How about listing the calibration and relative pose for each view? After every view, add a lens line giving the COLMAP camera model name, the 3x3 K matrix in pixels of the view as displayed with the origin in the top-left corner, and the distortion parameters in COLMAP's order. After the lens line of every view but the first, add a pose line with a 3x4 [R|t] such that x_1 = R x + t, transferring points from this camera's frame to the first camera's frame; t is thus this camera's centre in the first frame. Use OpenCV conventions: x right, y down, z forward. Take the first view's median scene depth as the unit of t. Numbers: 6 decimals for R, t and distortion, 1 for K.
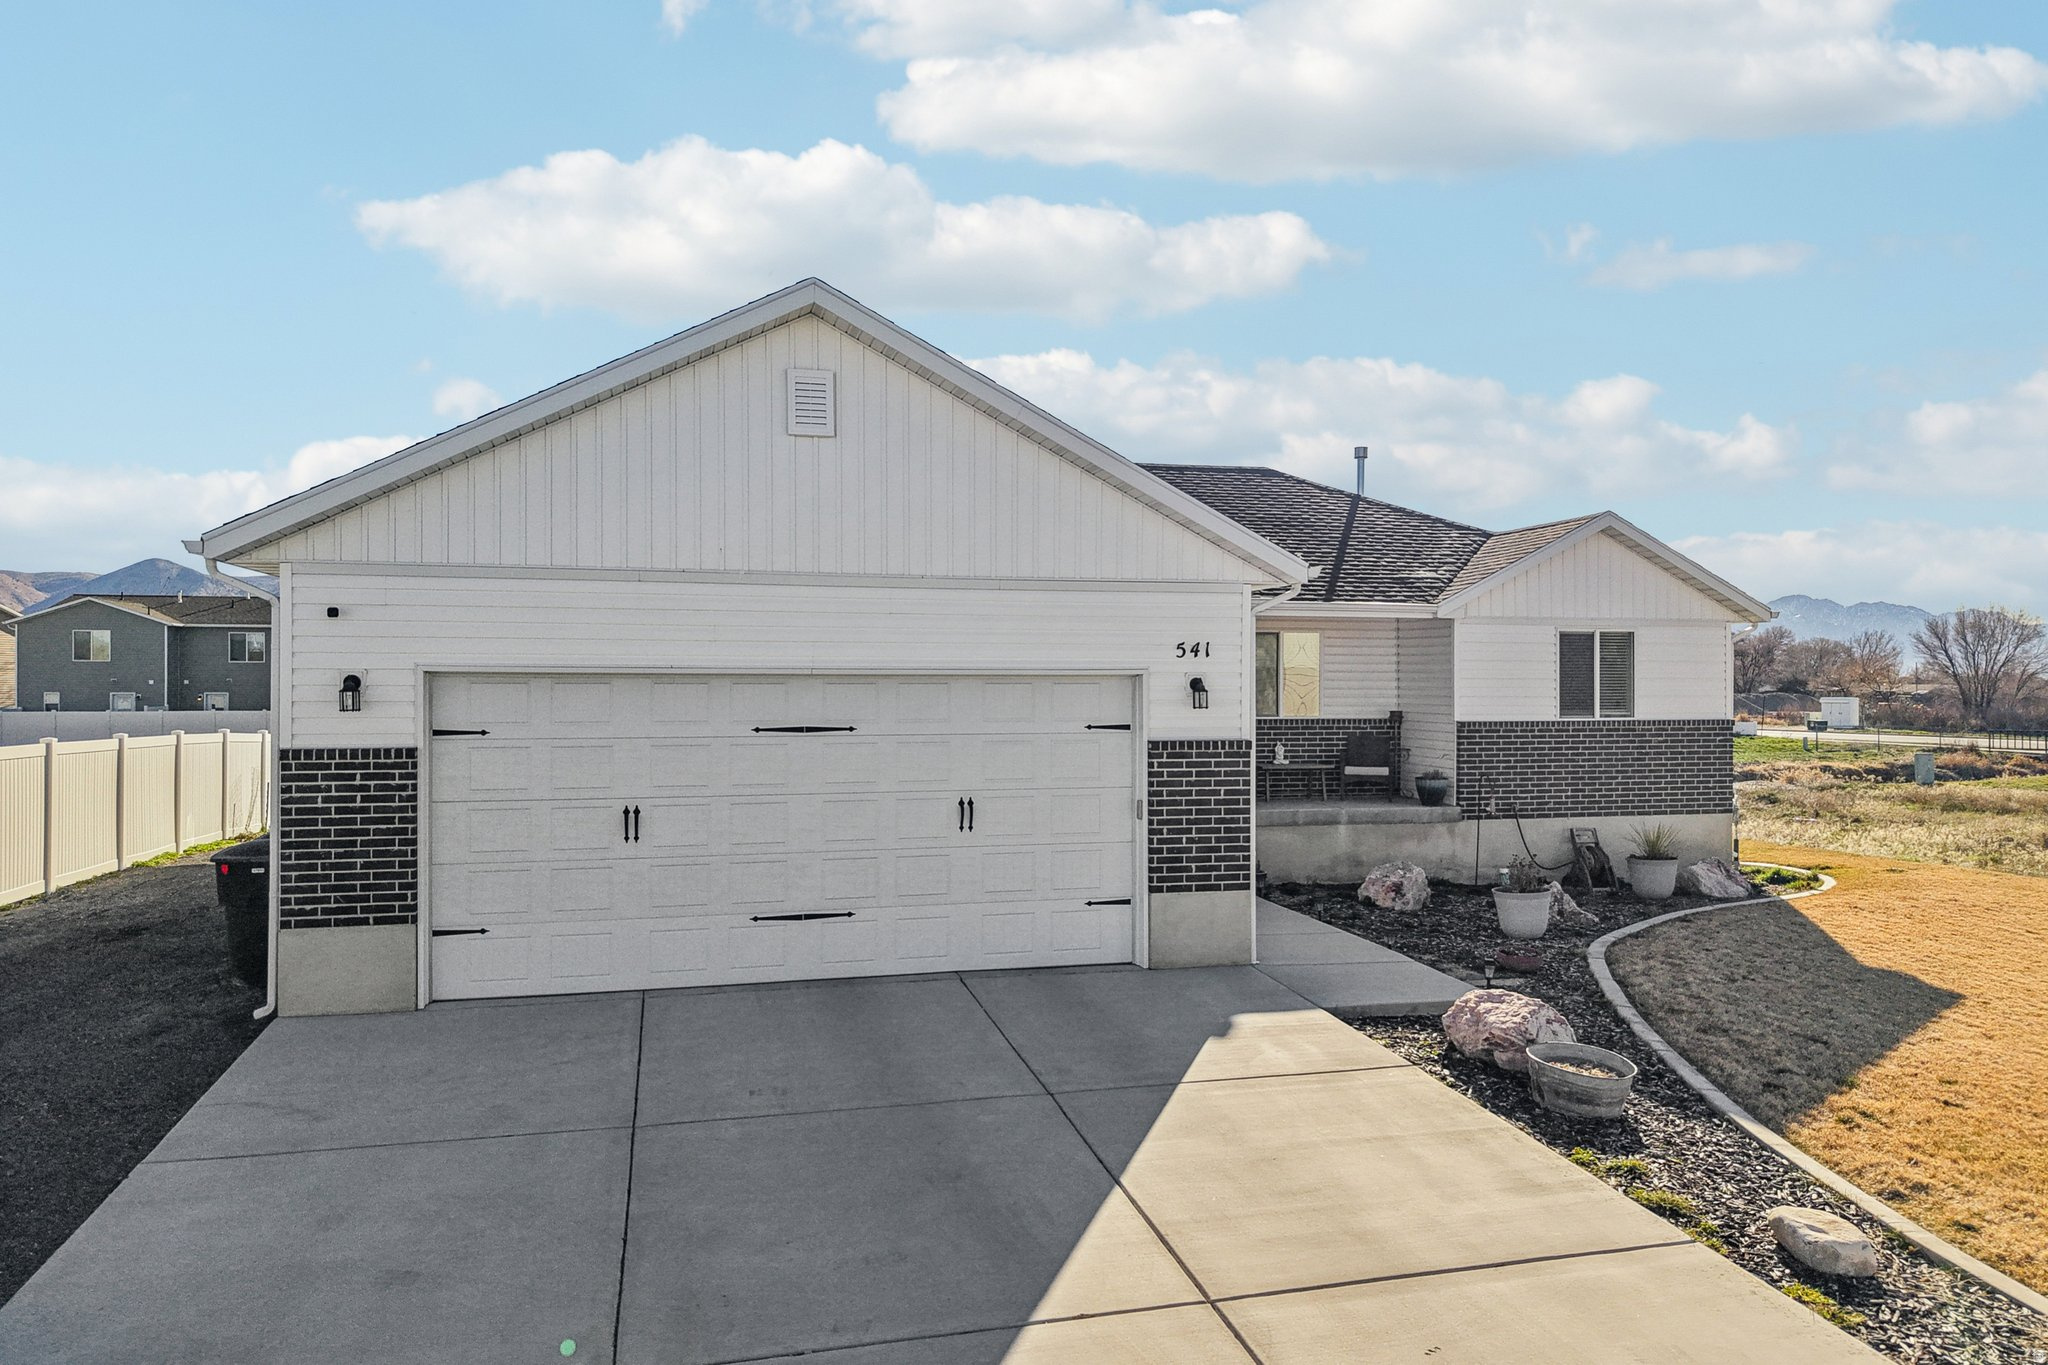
lens RADIAL K [[1378.9, 0, 1024.0], [0, 1378.9, 682.5], [0, 0, 1]] dist [0.005585, -0.003578]
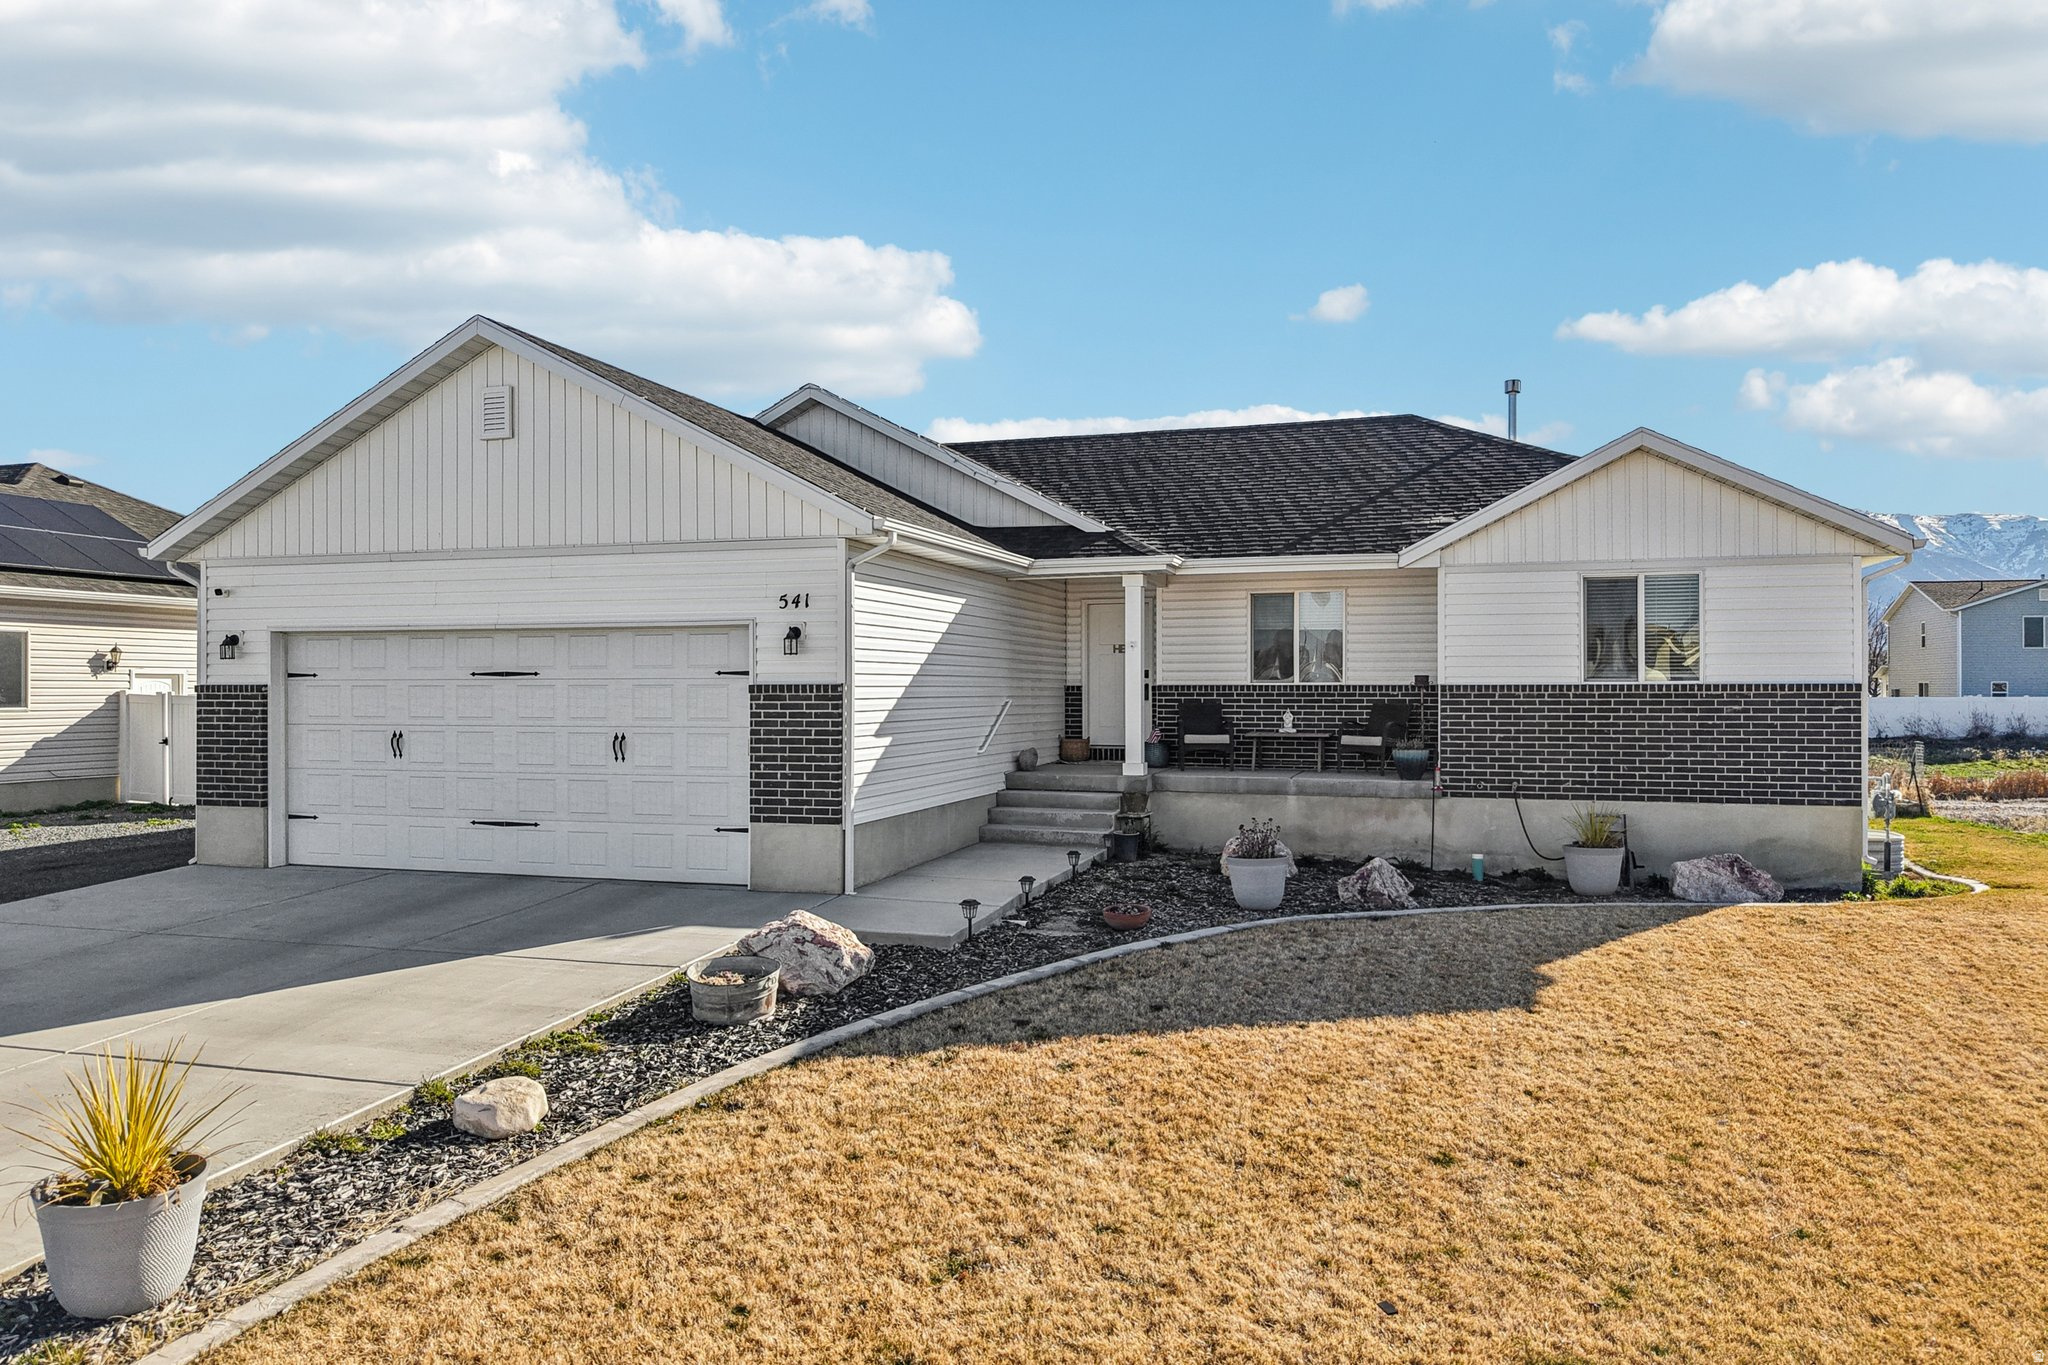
lens RADIAL K [[1397.4, 0, 1012.2], [0, 1397.4, 683.5], [0, 0, 1]] dist [-0.002878, -0.001369]
pose [[0.846801, -0.002998, -0.531901, 0.883268], [0.002585, 0.999996, -0.001522, 0.044758], [0.531903, -0.000086, 0.846805, 0.165815]]
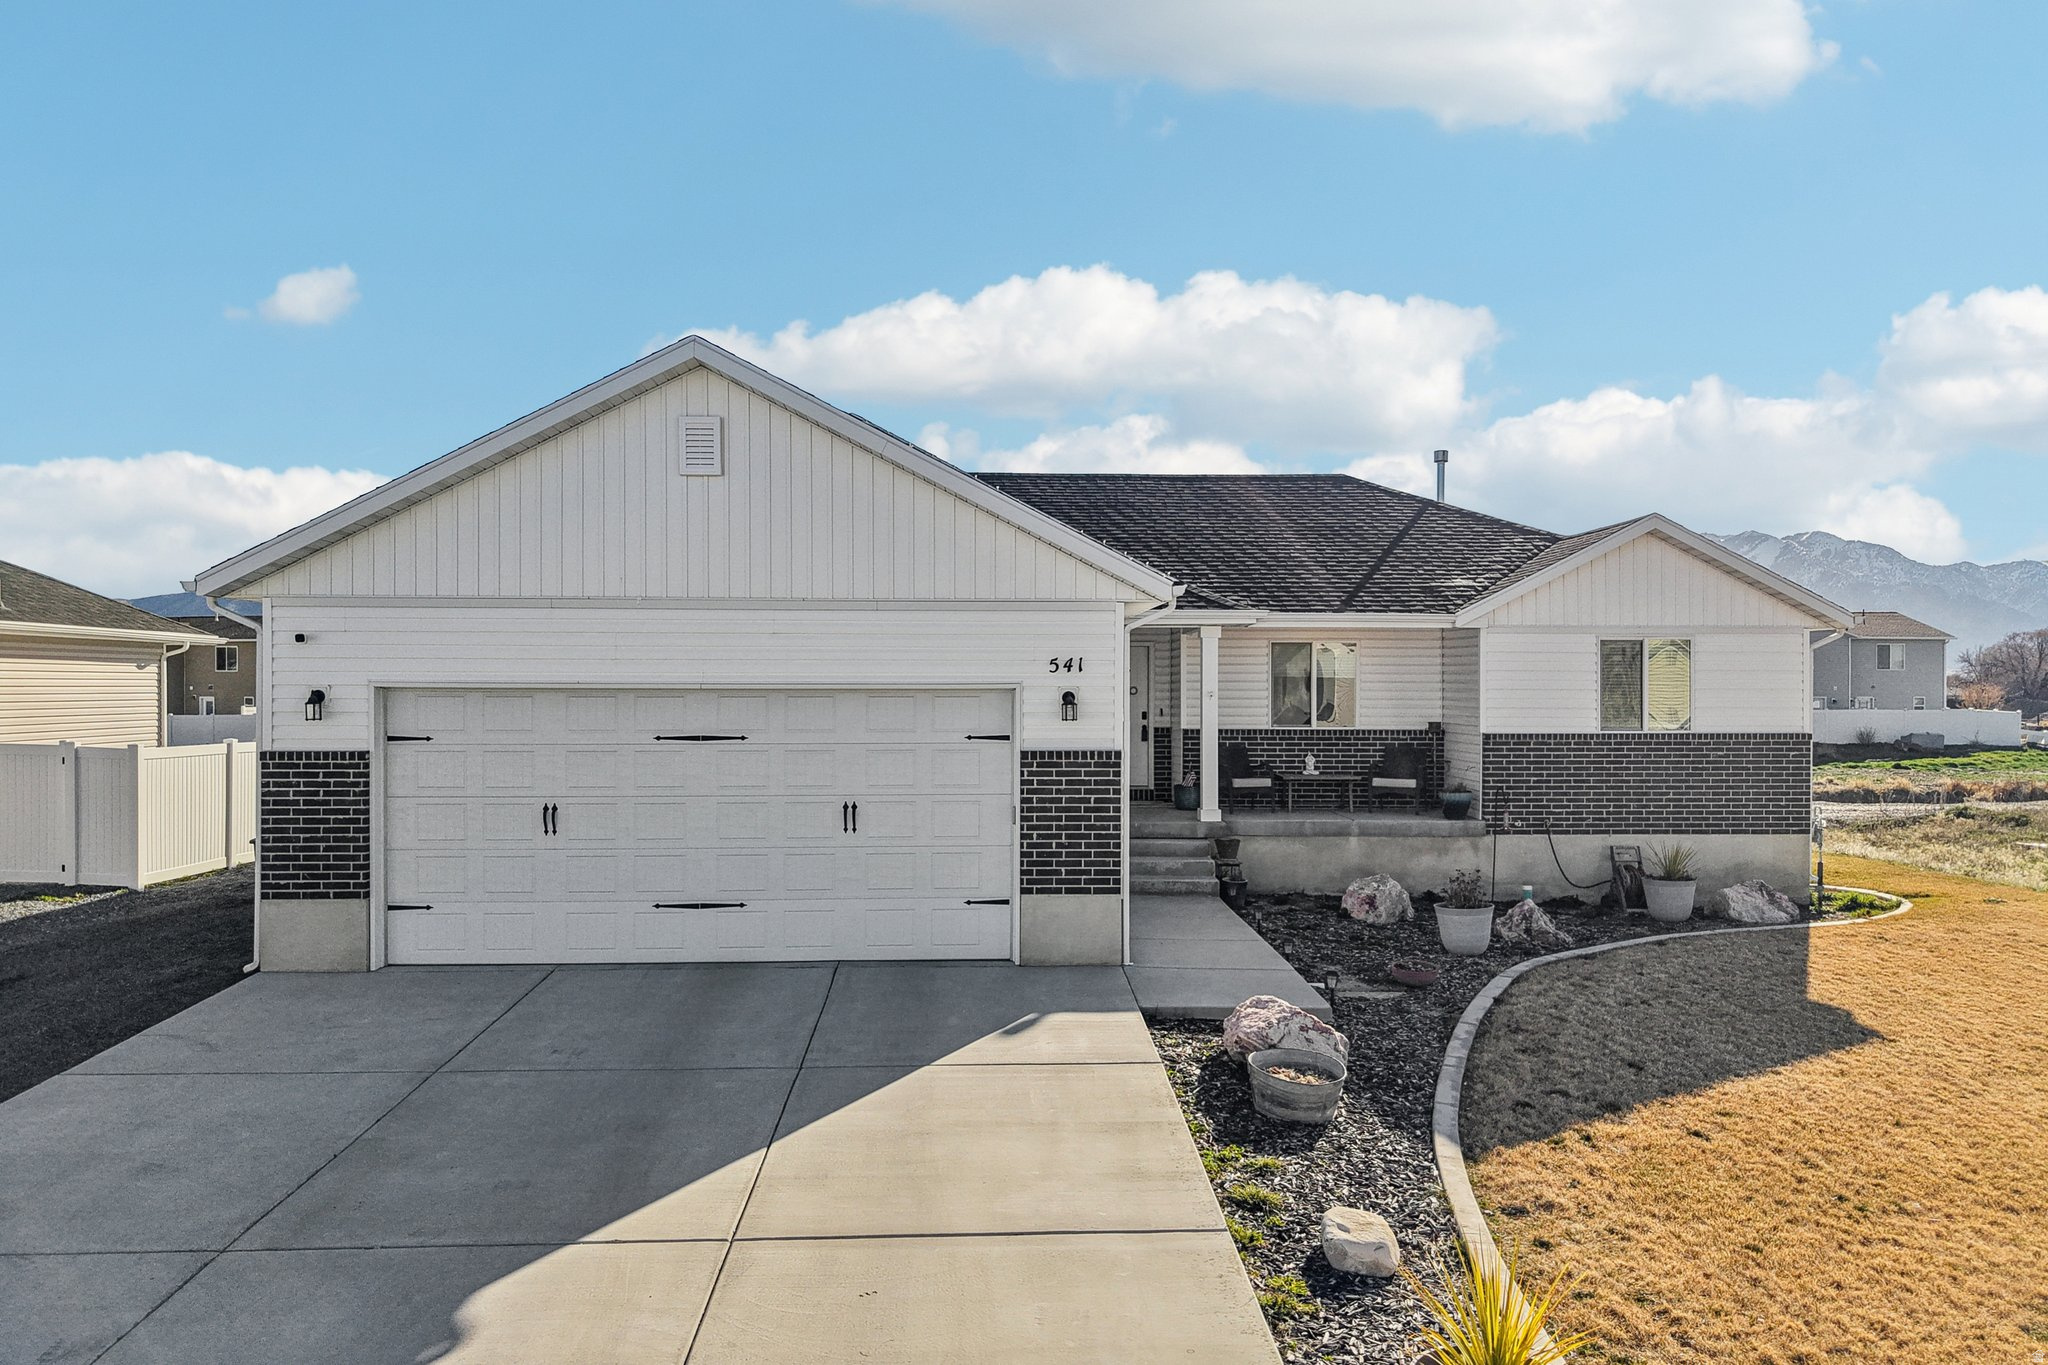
lens RADIAL K [[1385.1, 0, 1023.8], [0, 1385.1, 688.4], [0, 0, 1]] dist [0.000576, -0.005452]
pose [[0.976996, 0.000134, -0.213256, 0.327635], [0.000035, 1.000000, 0.000789, -0.006799], [0.213256, -0.000778, 0.976996, -0.040336]]
